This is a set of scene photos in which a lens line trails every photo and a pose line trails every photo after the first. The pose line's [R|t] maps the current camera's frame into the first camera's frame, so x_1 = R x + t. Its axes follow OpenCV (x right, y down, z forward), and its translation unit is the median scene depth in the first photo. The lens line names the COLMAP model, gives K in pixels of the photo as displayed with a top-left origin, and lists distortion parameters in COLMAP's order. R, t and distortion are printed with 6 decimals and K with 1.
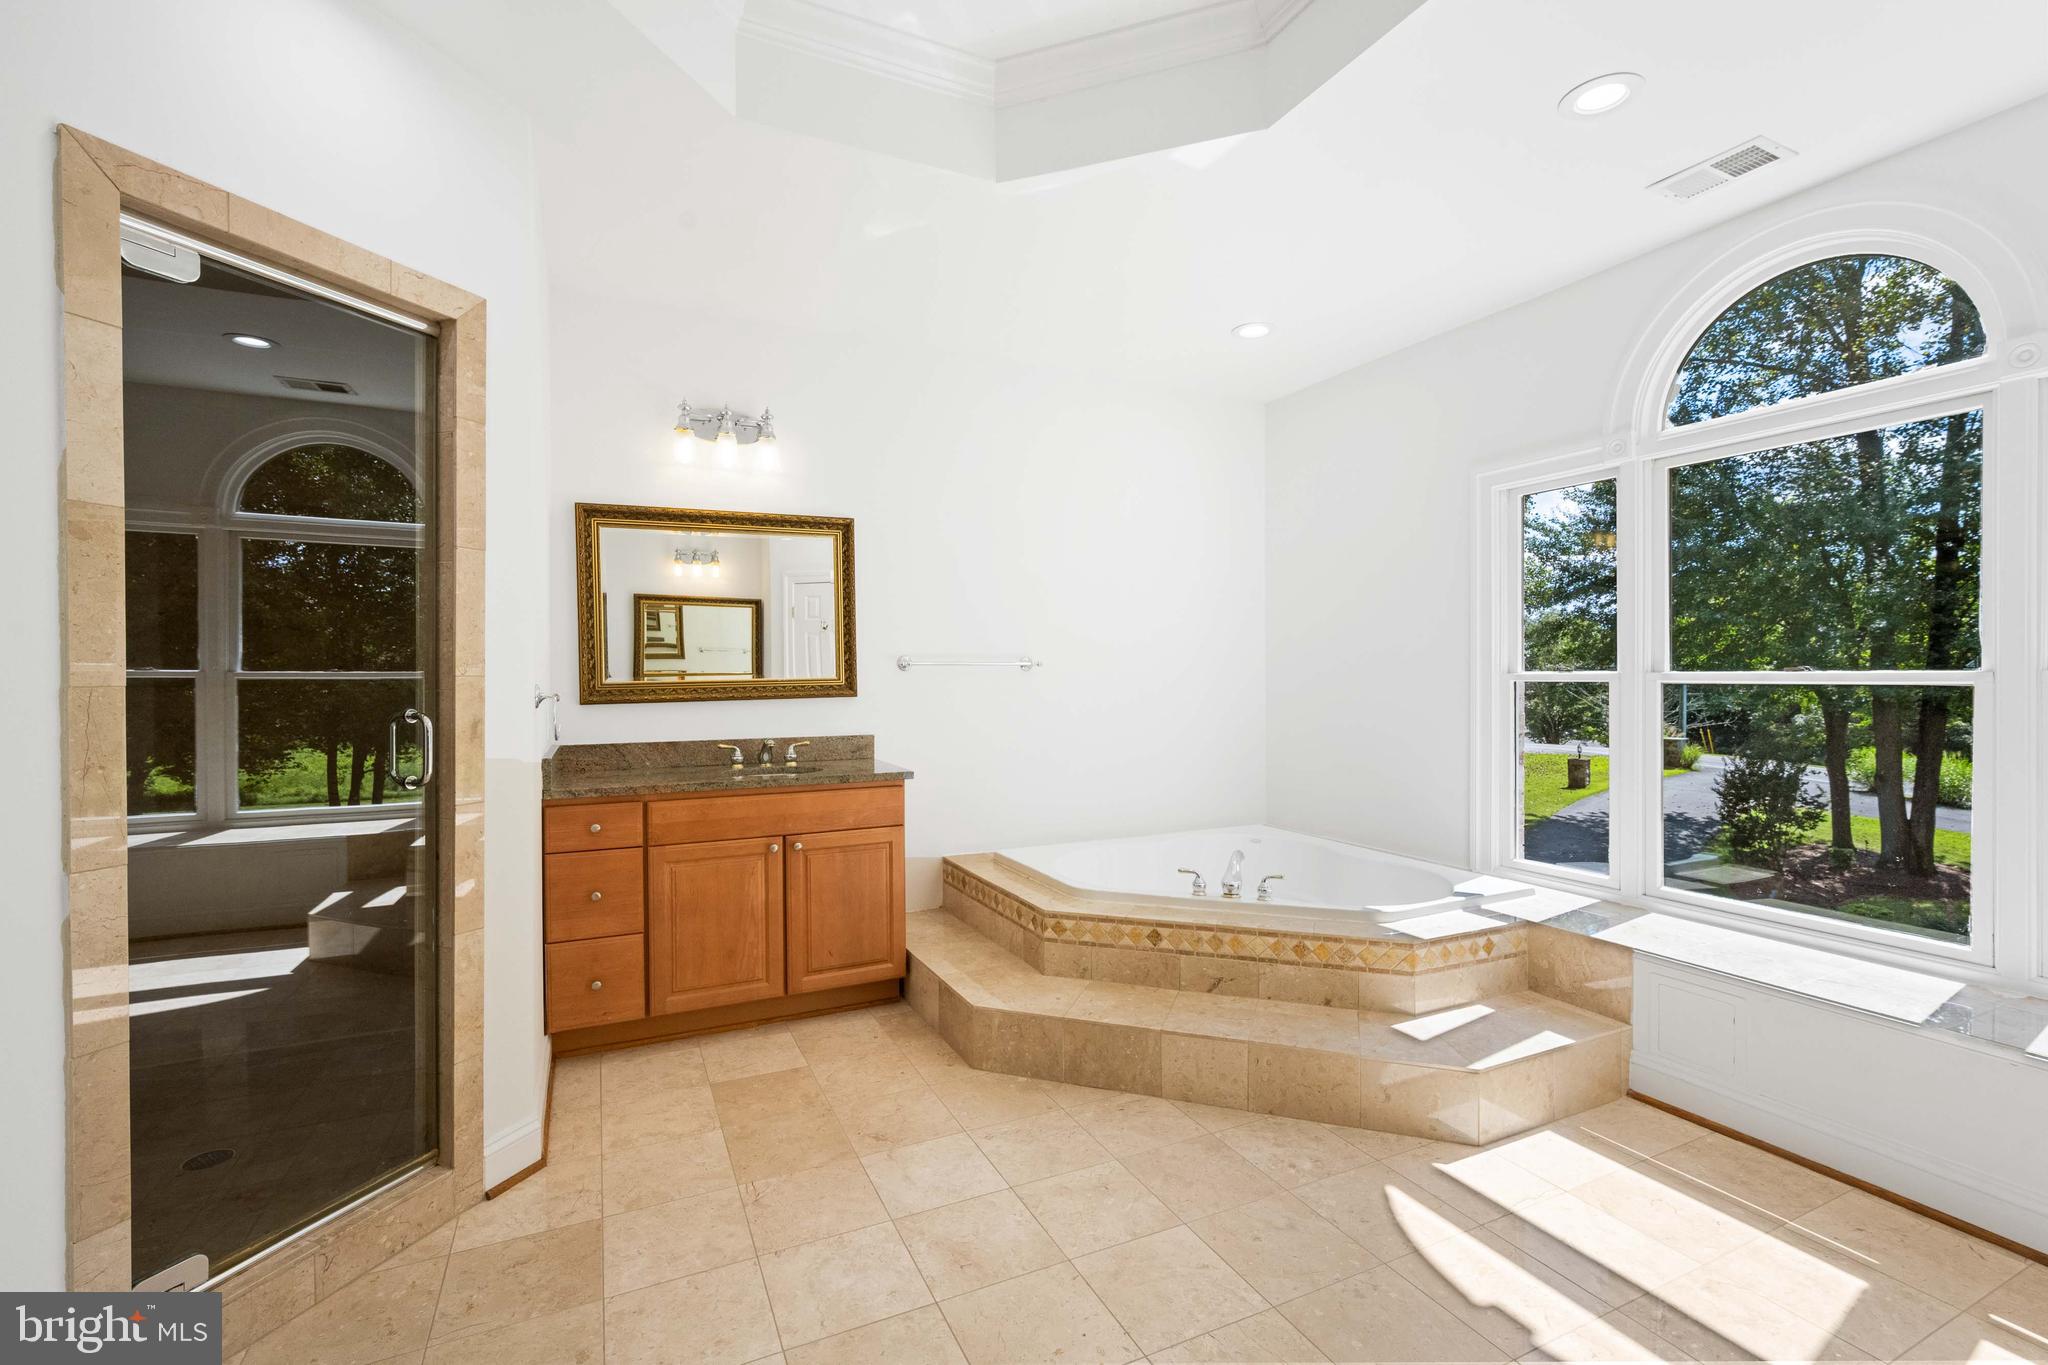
lens RADIAL K [[930.6, 0, 1031.8], [0, 930.6, 679.2], [0, 0, 1]] dist [-0.005465, -0.000212]
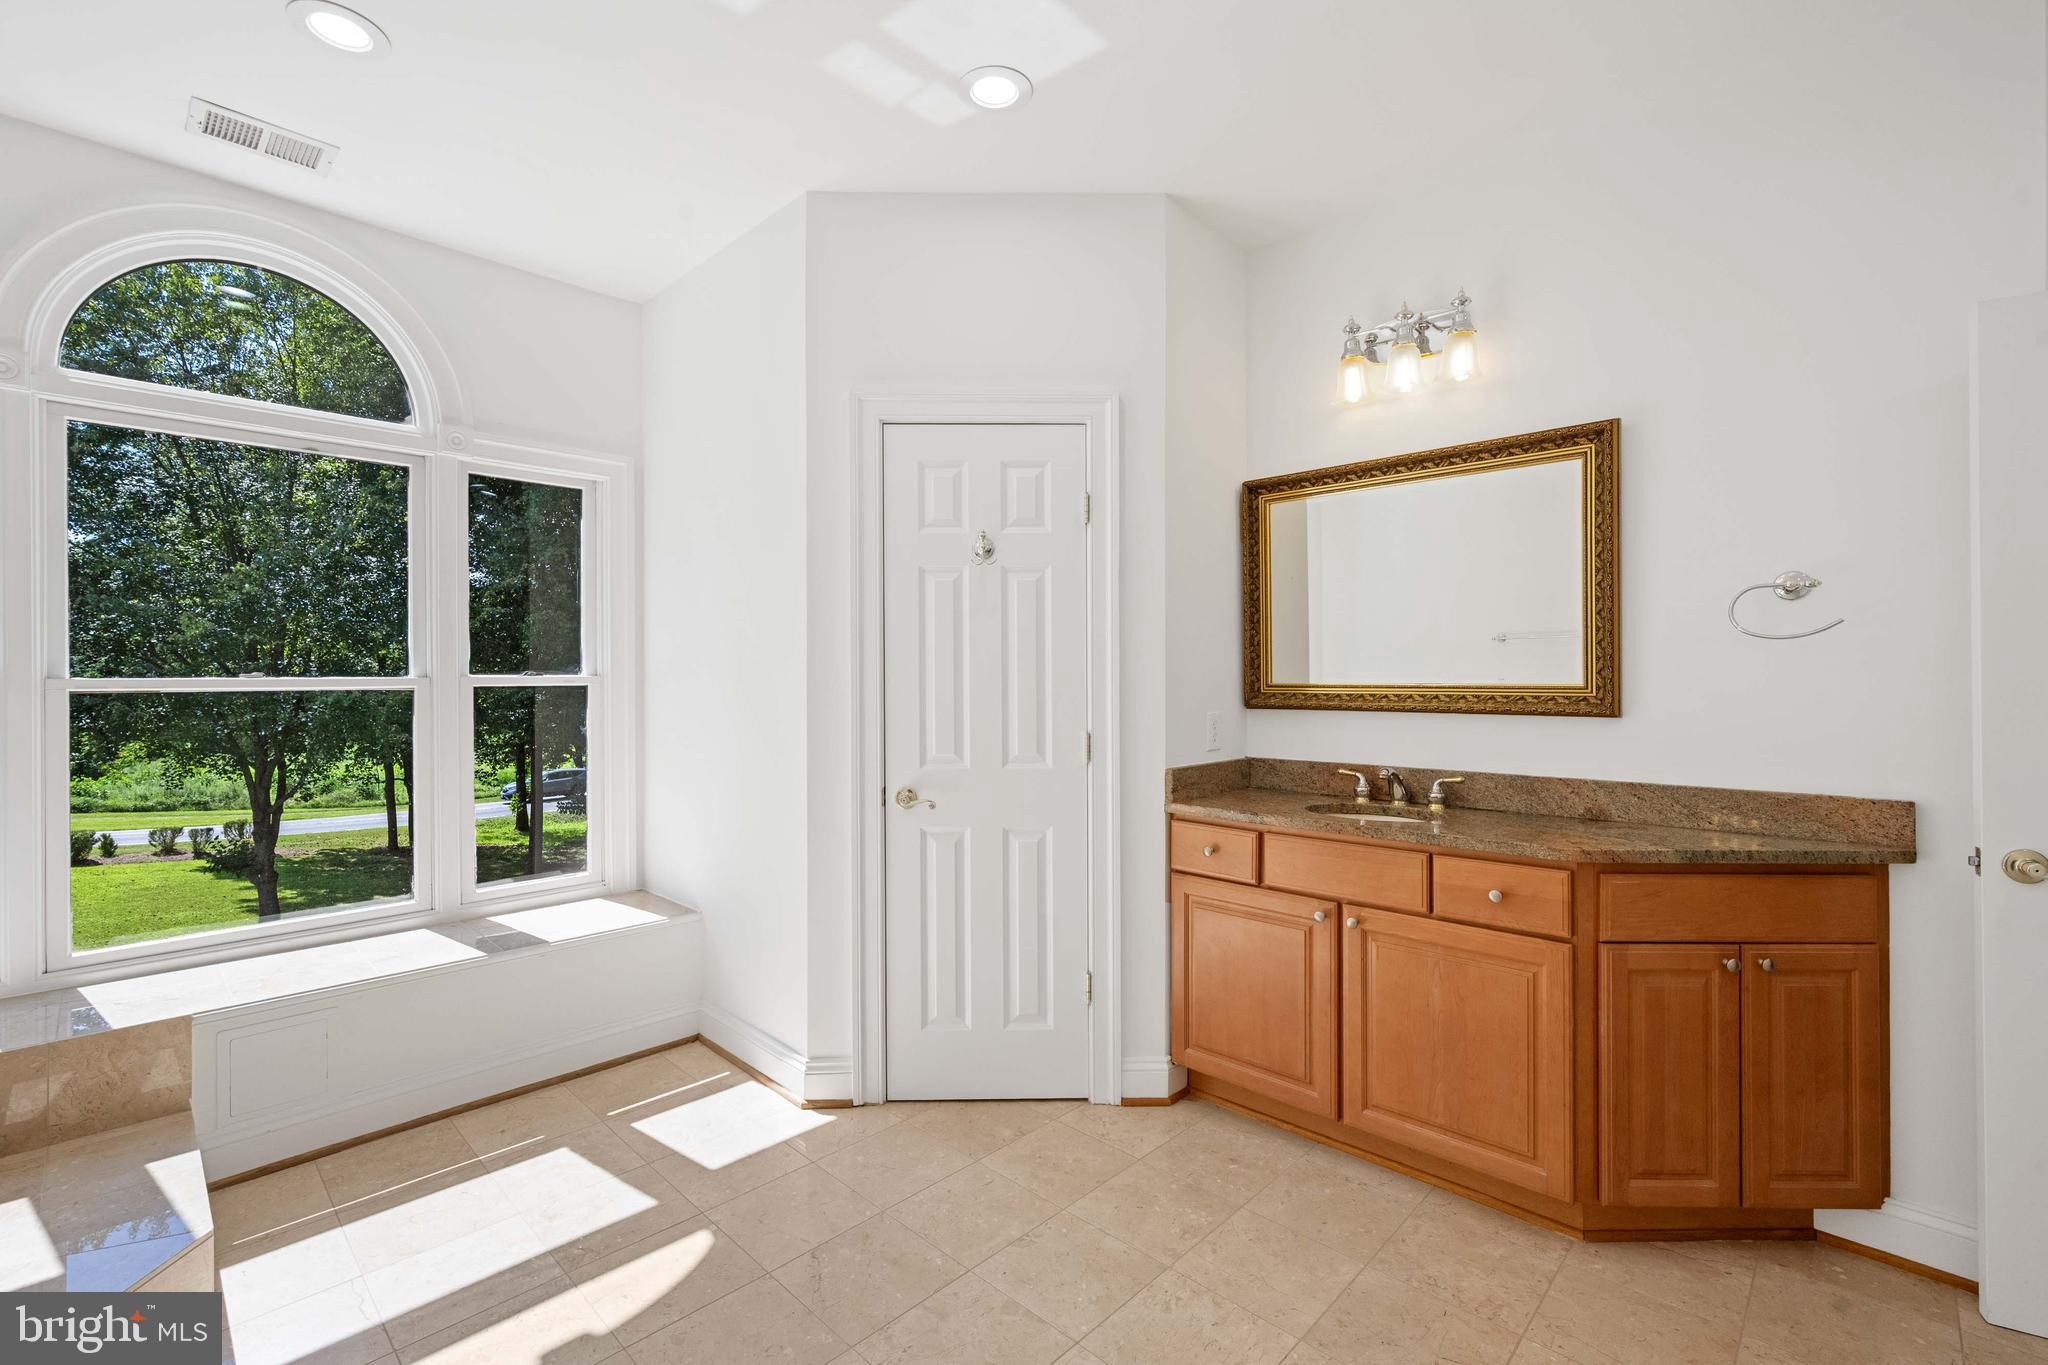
lens RADIAL K [[880.2, 0, 1028.2], [0, 880.2, 678.5], [0, 0, 1]] dist [0.000374, 0.000097]
pose [[-0.353802, 0.005637, 0.935303, -0.366177], [0.013220, 0.999912, -0.001026, 0.004628], [-0.935227, 0.012002, -0.353846, 0.624725]]
